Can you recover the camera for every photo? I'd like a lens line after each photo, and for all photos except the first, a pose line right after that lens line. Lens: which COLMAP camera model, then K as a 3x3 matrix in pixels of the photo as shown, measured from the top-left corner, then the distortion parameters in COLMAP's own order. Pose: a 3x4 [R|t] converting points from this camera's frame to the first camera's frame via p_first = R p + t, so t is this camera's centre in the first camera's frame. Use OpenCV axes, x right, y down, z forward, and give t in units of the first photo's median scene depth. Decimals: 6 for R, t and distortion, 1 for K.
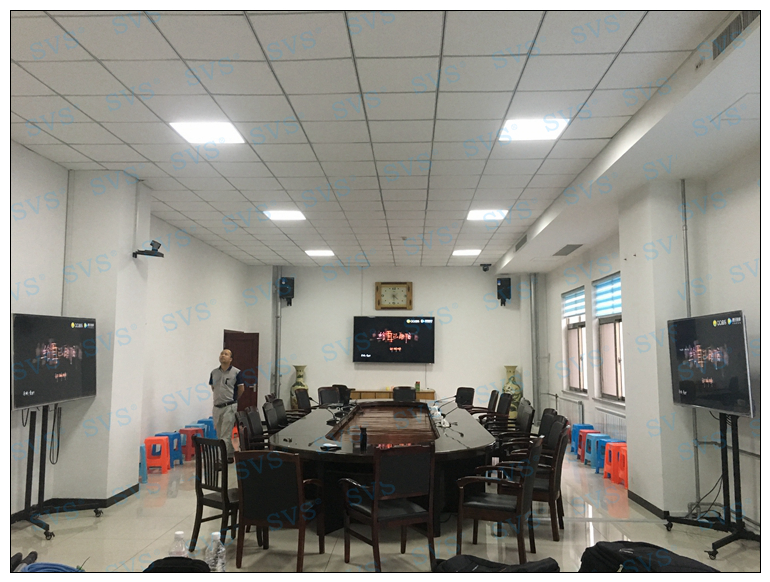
lens RADIAL K [[628.2, 0, 384.7], [0, 628.2, 282.5], [0, 0, 1]] dist [0.076306, -0.107506]
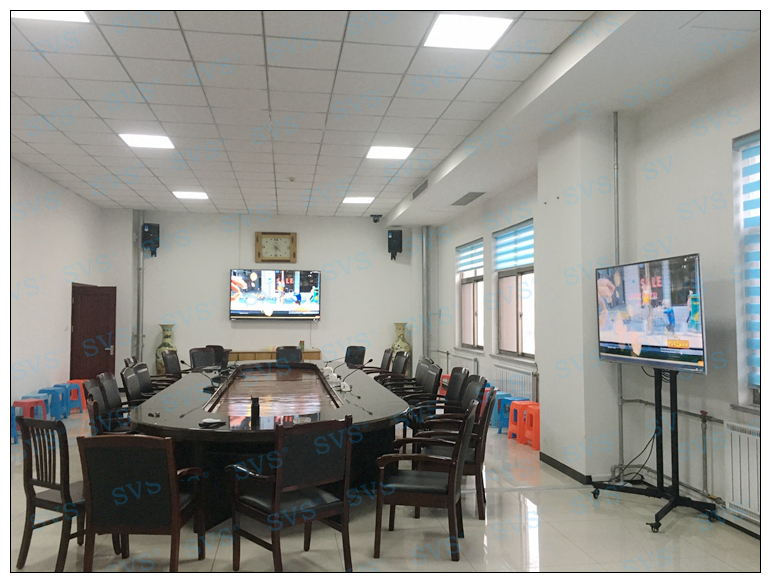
lens RADIAL K [[628.2, 0, 382.3], [0, 628.2, 287.4], [0, 0, 1]] dist [0.076306, -0.107506]
pose [[0.980560, 0.004859, 0.196157, -0.026301], [-0.018777, 0.997429, 0.069156, 0.026362], [-0.195317, -0.071495, 0.978131, 0.156859]]
